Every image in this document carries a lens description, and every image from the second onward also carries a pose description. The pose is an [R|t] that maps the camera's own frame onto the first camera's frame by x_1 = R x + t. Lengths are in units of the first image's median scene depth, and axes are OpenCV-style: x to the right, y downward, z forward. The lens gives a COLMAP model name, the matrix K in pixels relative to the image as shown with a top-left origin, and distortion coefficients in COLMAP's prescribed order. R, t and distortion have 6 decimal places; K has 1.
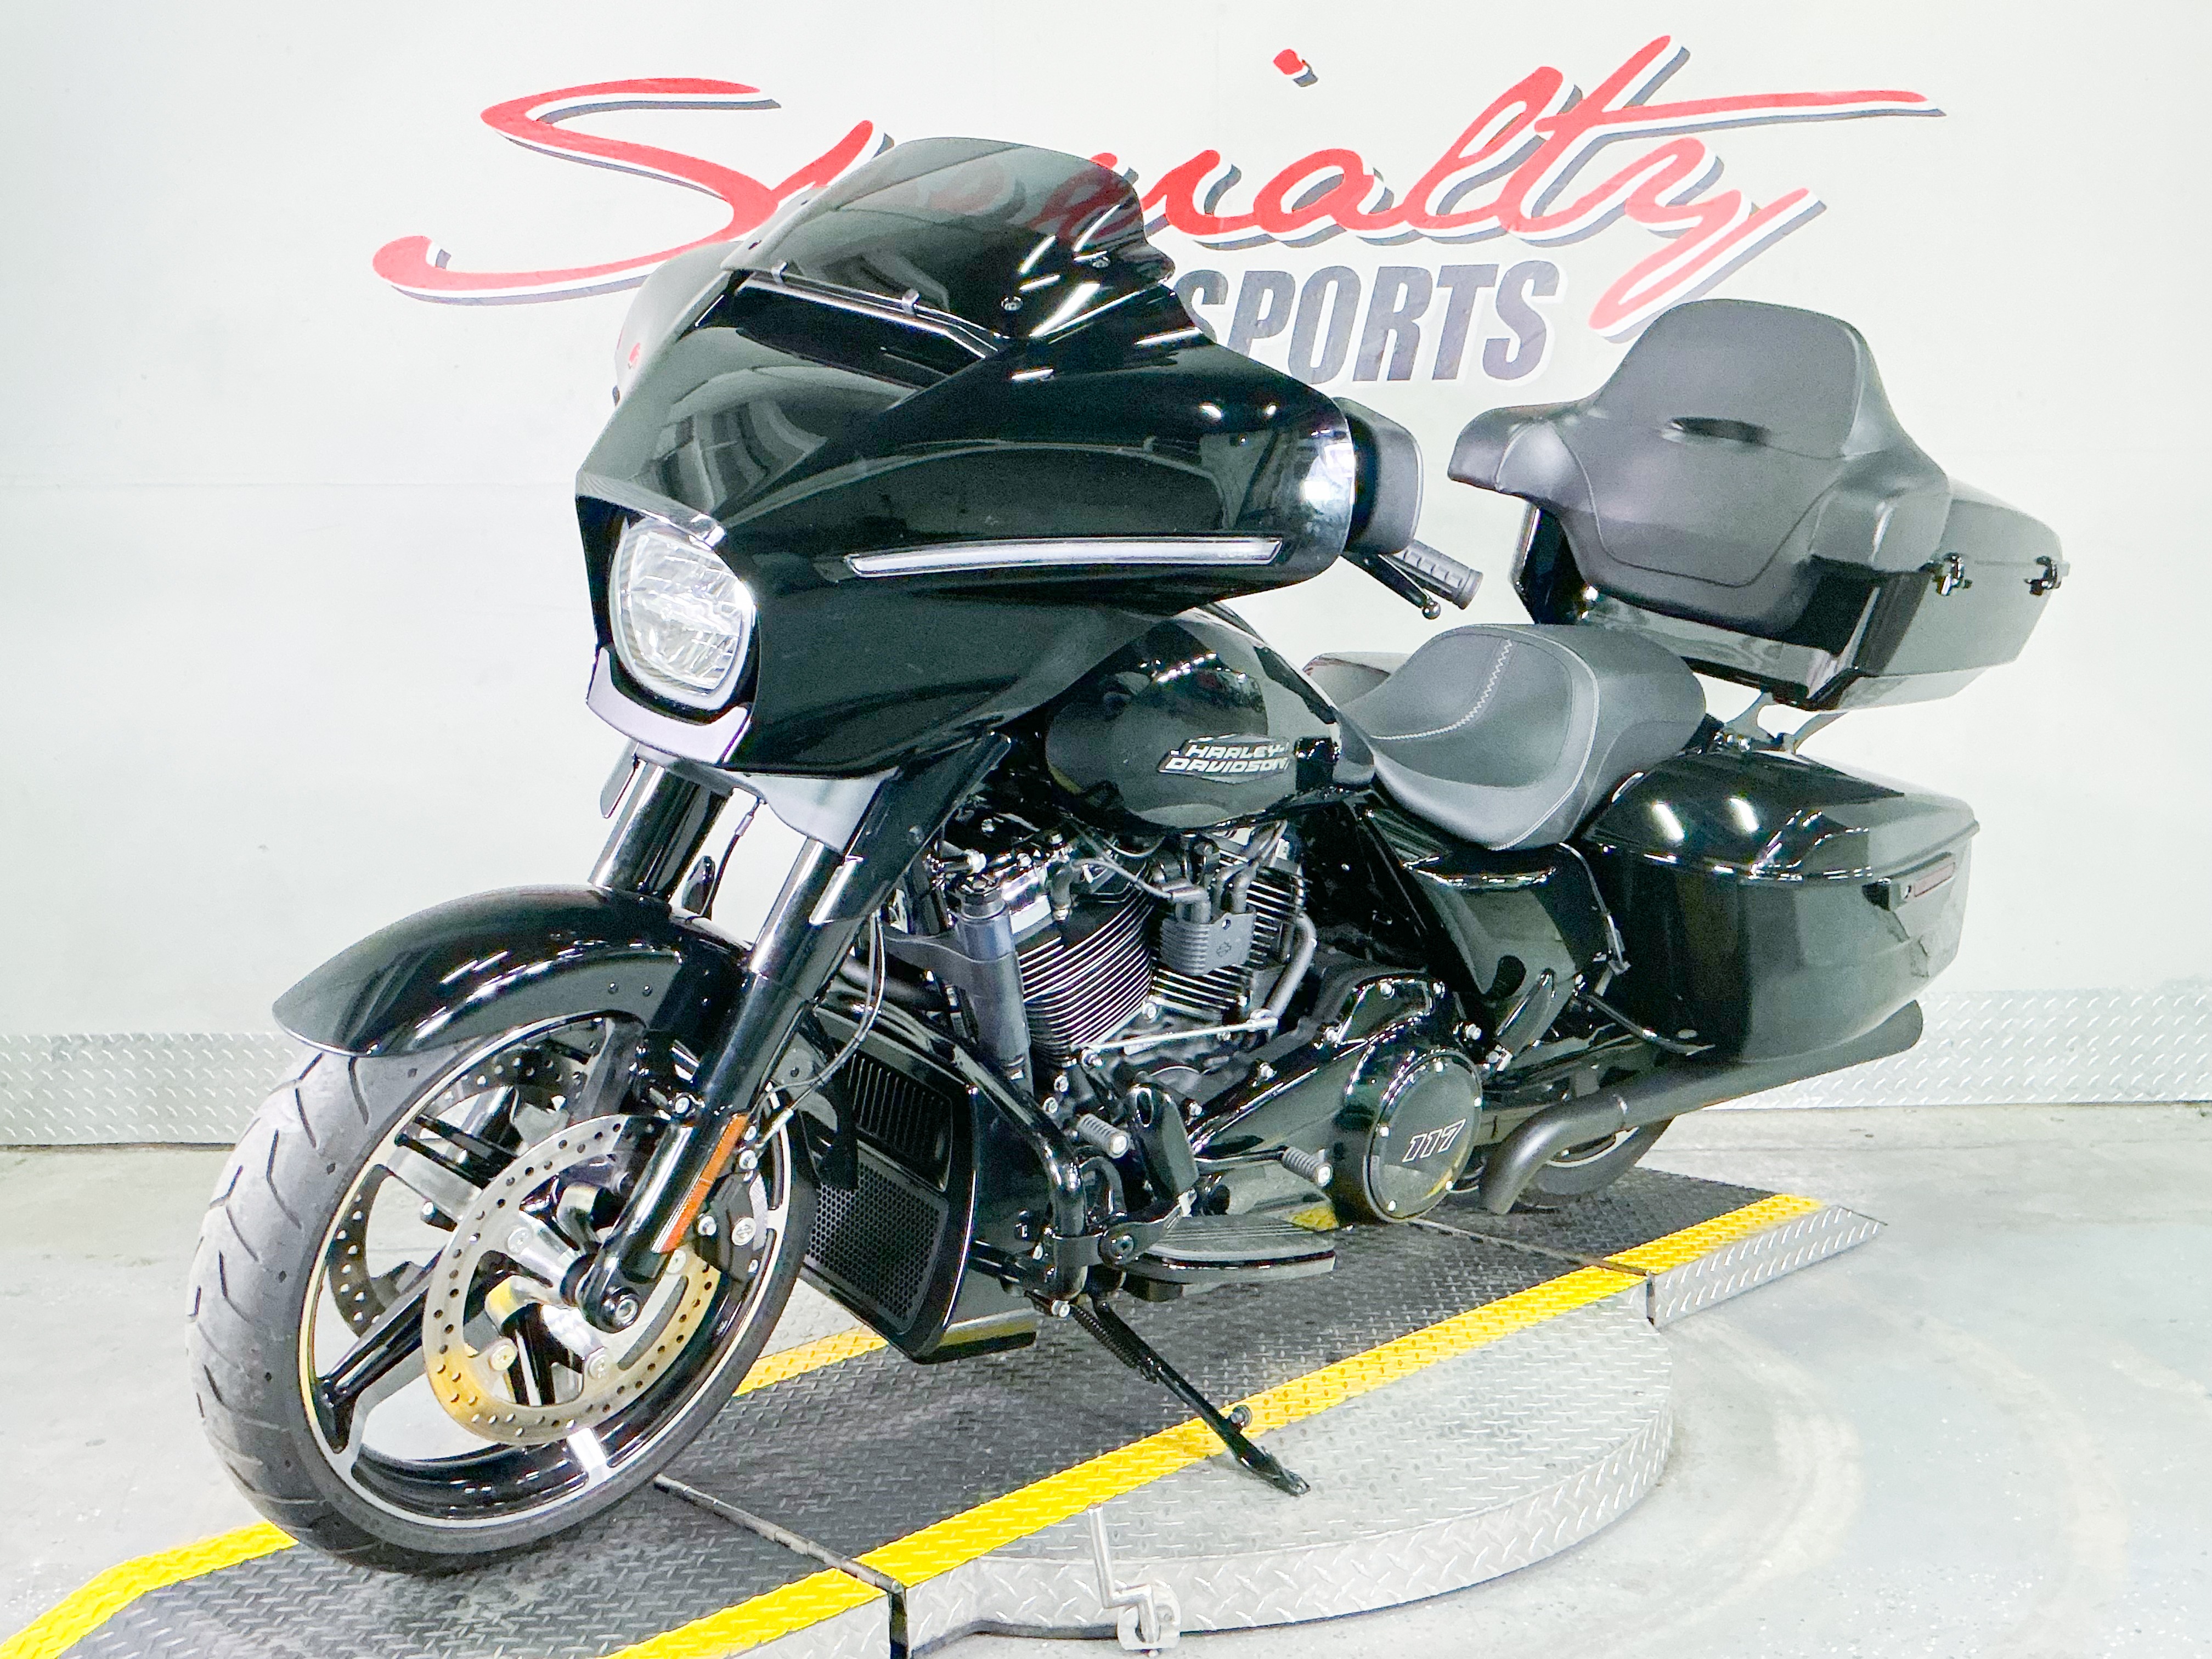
lens RADIAL K [[2338.1, 0, 1106.0], [0, 2338.1, 829.5], [0, 0, 1]] dist [0.146282, -0.315093]
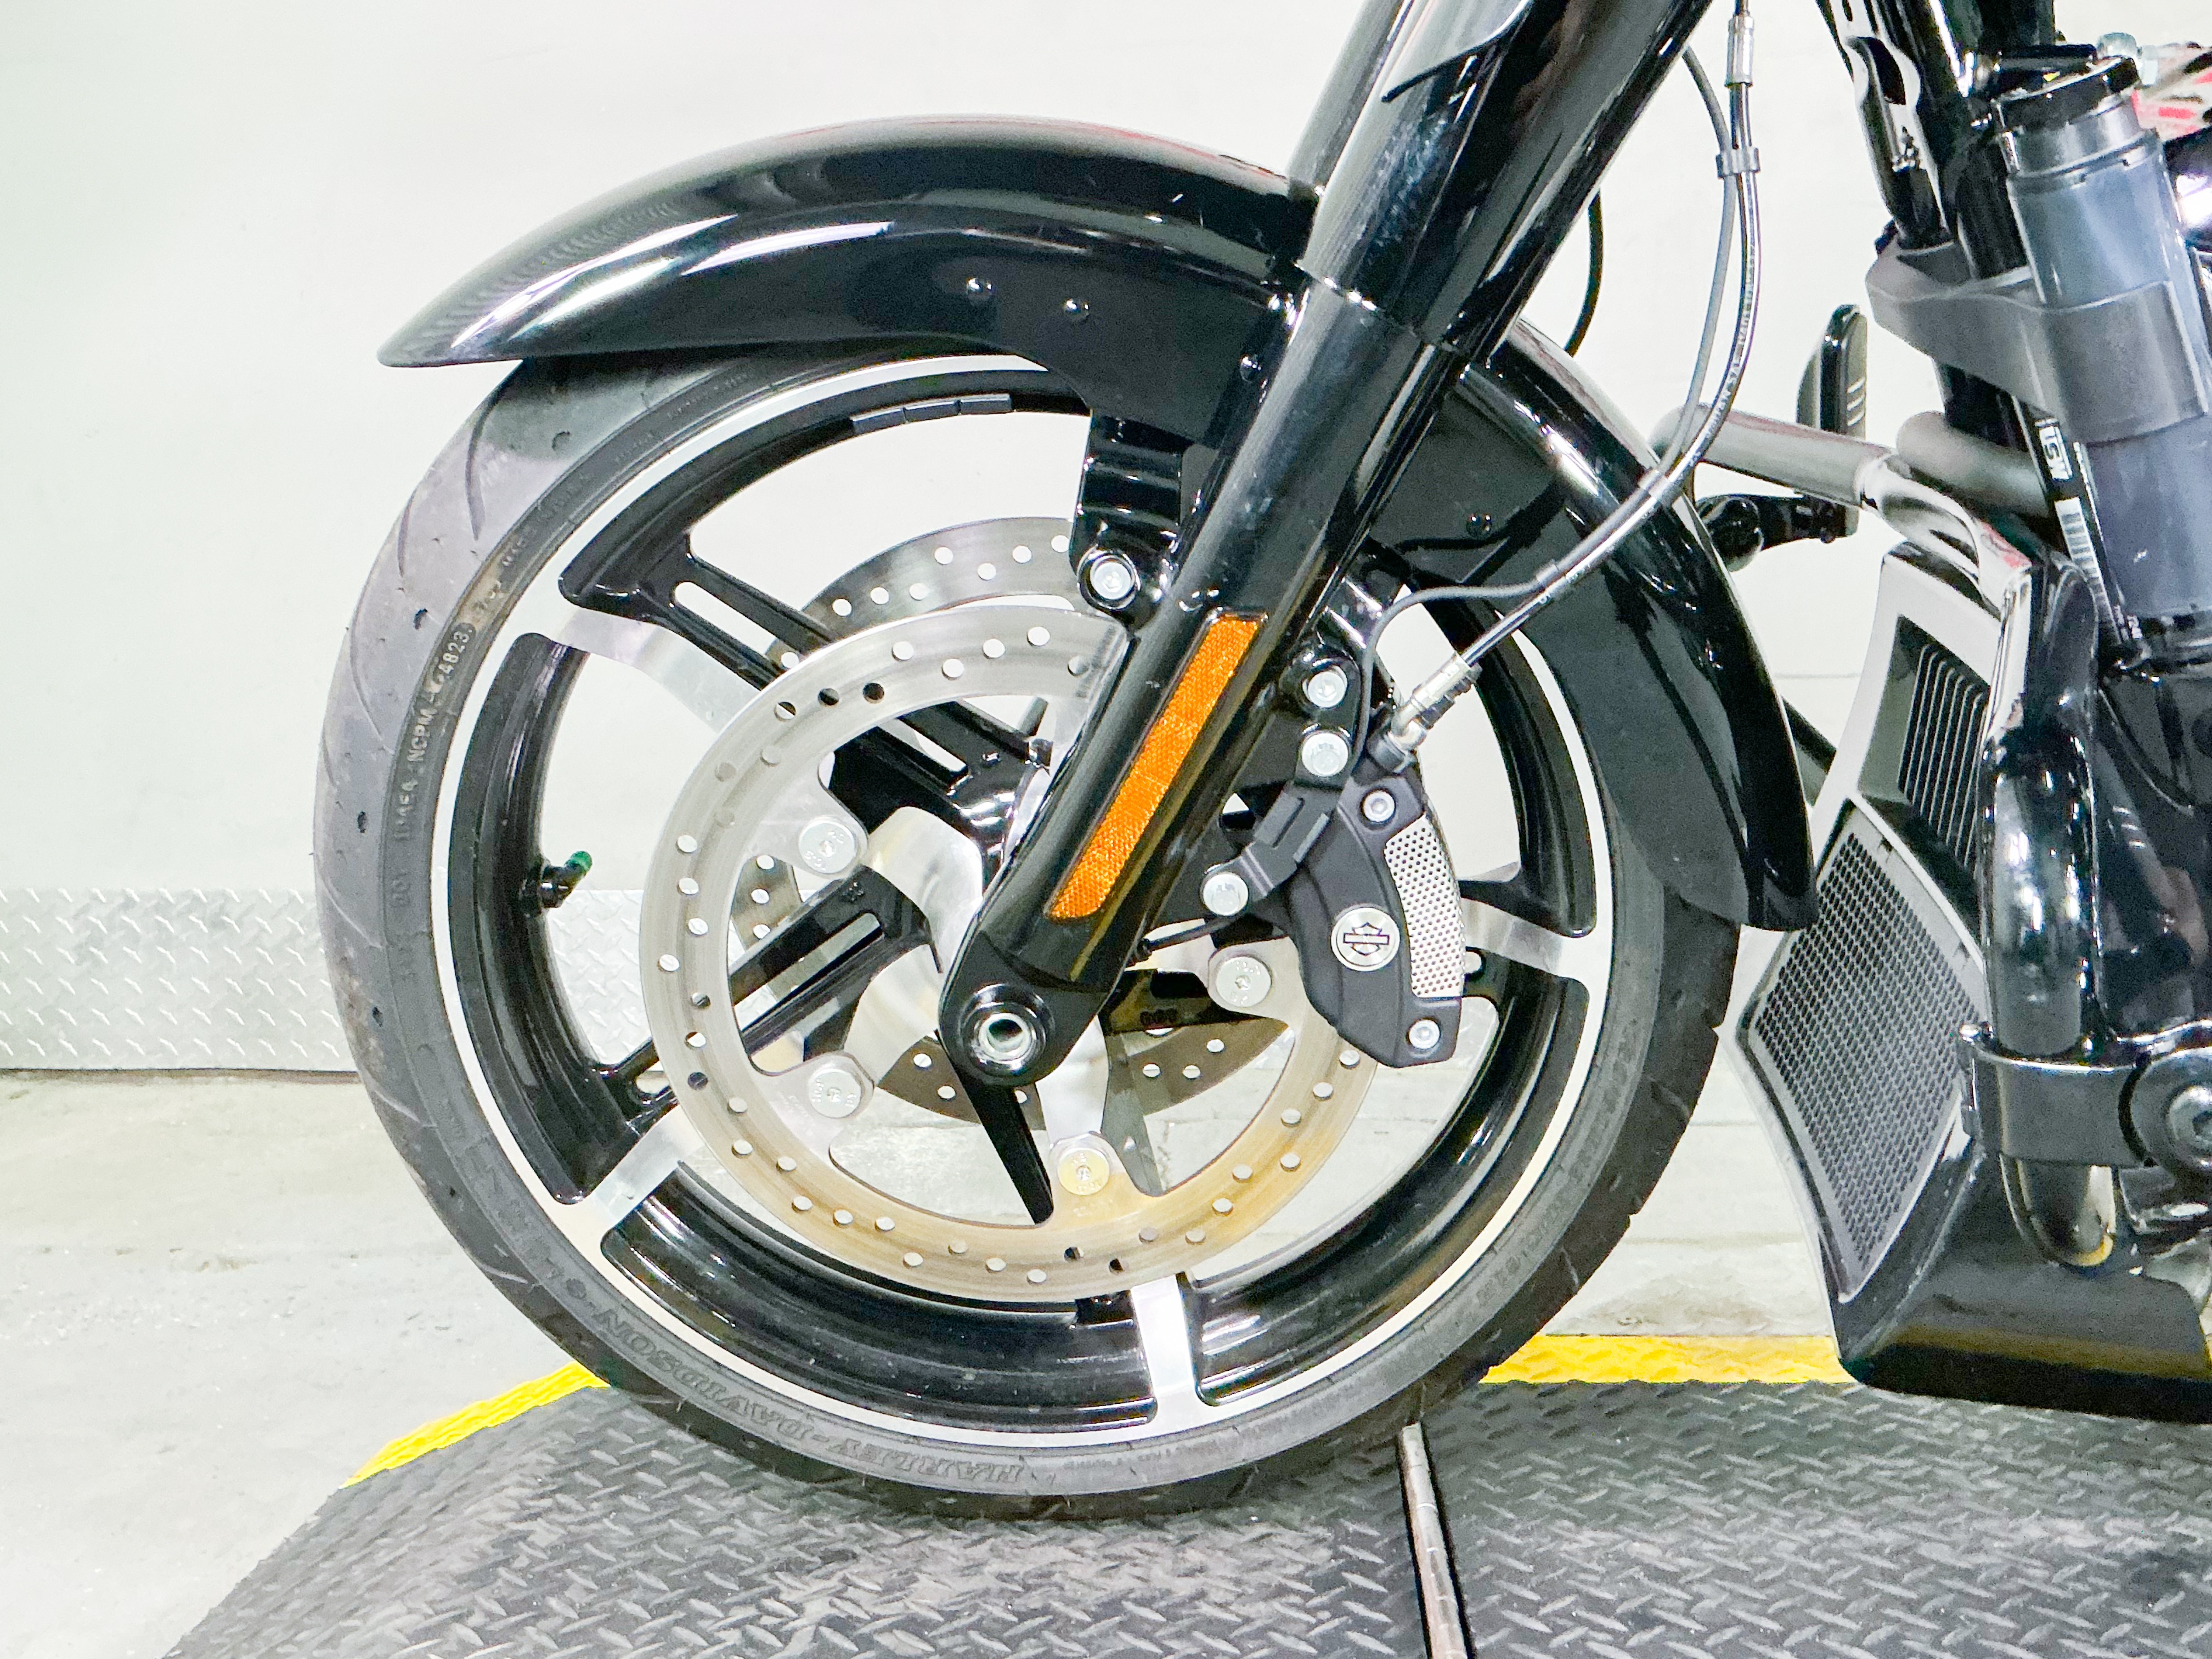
lens RADIAL K [[2338.1, 0, 1106.0], [0, 2338.1, 829.5], [0, 0, 1]] dist [0.146282, -0.315093]
pose [[0.999703, 0.015185, -0.019052, -0.174951], [-0.015299, 0.999866, -0.005873, 0.074133], [0.018960, 0.006162, 0.999801, 0.413207]]
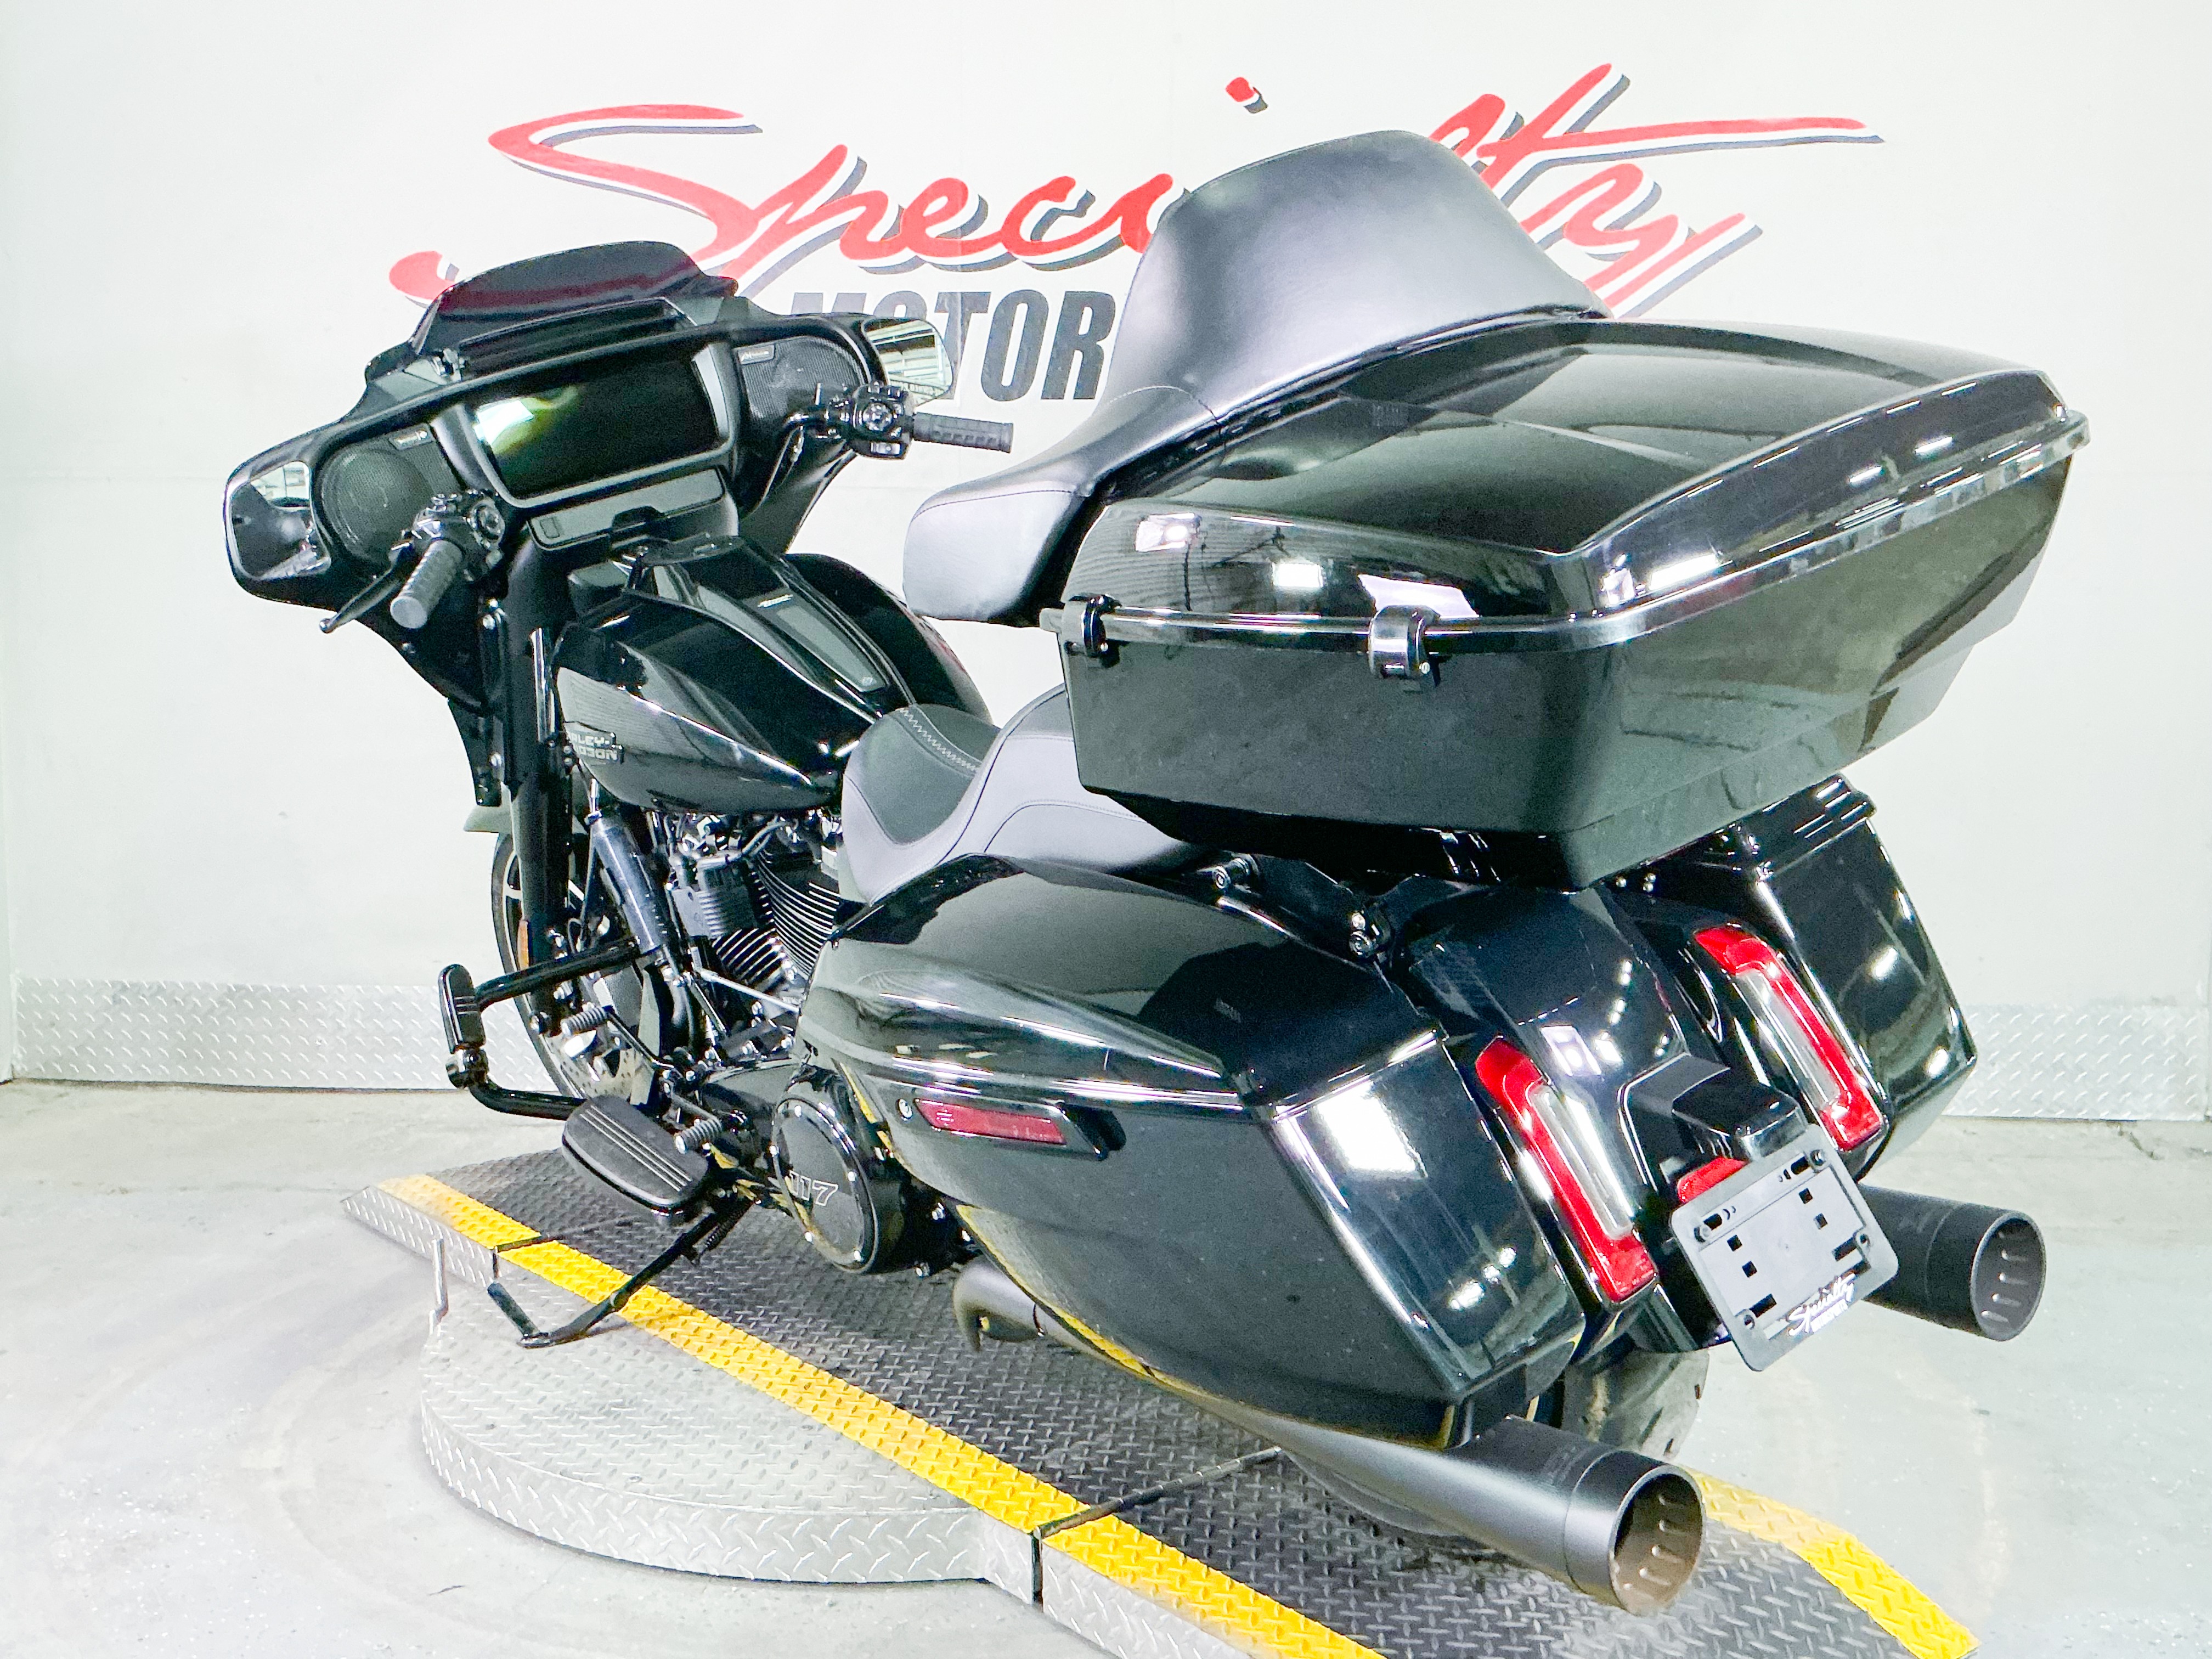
lens RADIAL K [[2223.9, 0, 1106.0], [0, 2223.9, 829.5], [0, 0, 1]] dist [0.141075, -0.280302]
pose [[0.995703, 0.028961, -0.087955, 0.114281], [-0.028472, 0.999571, 0.006805, -0.003487], [0.088114, -0.004272, 0.996101, 0.005544]]
